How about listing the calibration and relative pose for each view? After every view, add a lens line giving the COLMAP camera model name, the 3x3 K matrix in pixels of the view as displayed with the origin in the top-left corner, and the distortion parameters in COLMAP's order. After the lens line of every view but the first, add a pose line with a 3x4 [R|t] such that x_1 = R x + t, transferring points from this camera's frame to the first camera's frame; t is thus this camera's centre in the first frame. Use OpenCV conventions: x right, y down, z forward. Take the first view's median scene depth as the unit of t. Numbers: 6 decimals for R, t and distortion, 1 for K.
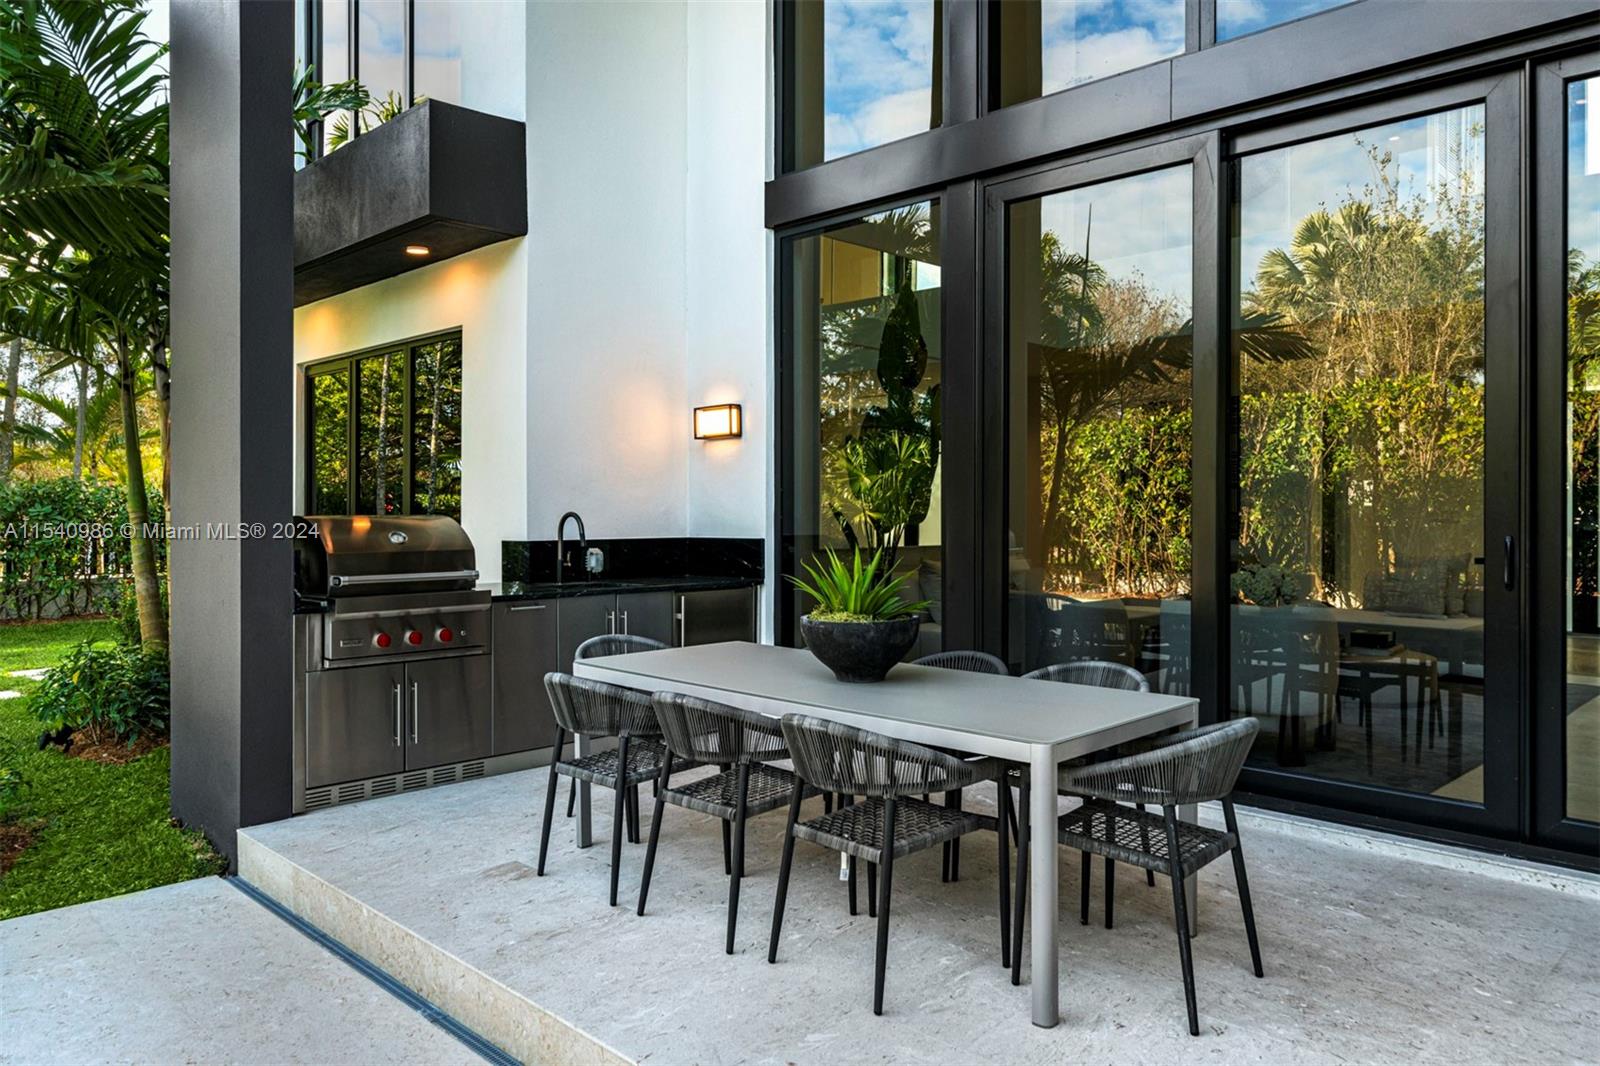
lens RADIAL K [[1096.5, 0, 800.0], [0, 1096.5, 533.0], [0, 0, 1]] dist [-0.000975, -0.000096]
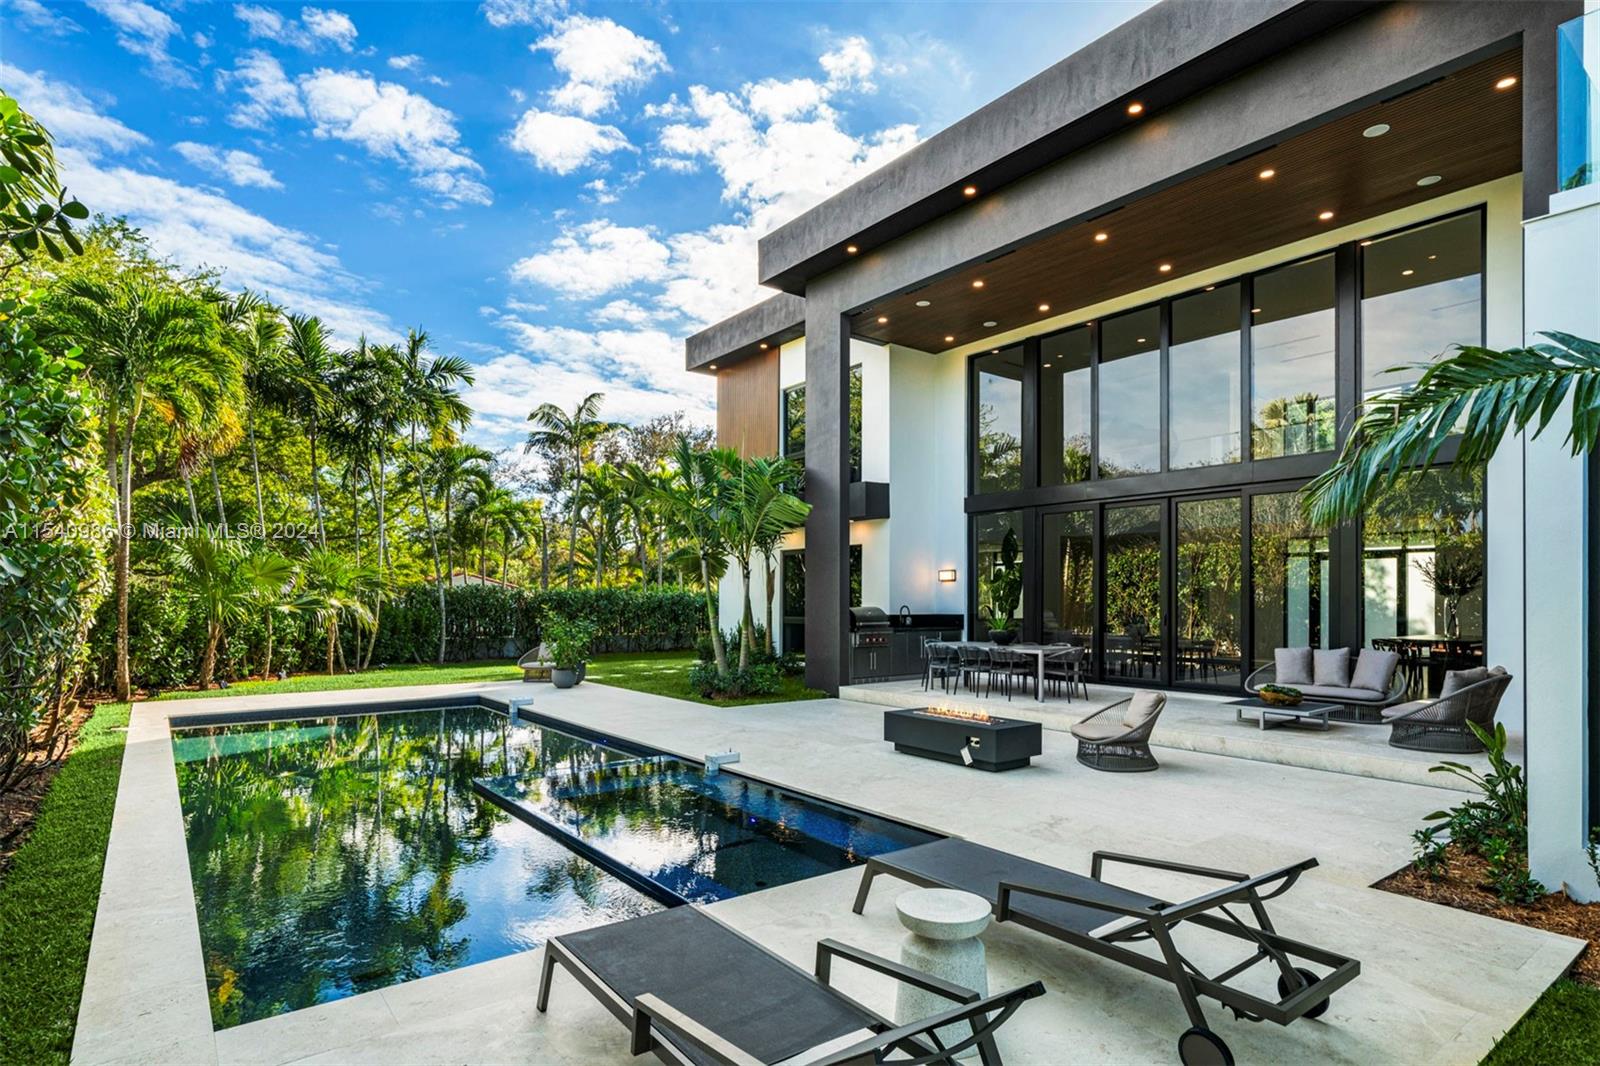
lens RADIAL K [[831.7, 0, 801.0], [0, 831.7, 604.2], [0, 0, 1]] dist [0.000039, 0.000027]
pose [[0.990373, 0.003307, -0.138387, -0.161749], [-0.005657, 0.999846, -0.016589, 0.018362], [0.138311, 0.017212, 0.990239, -1.368364]]
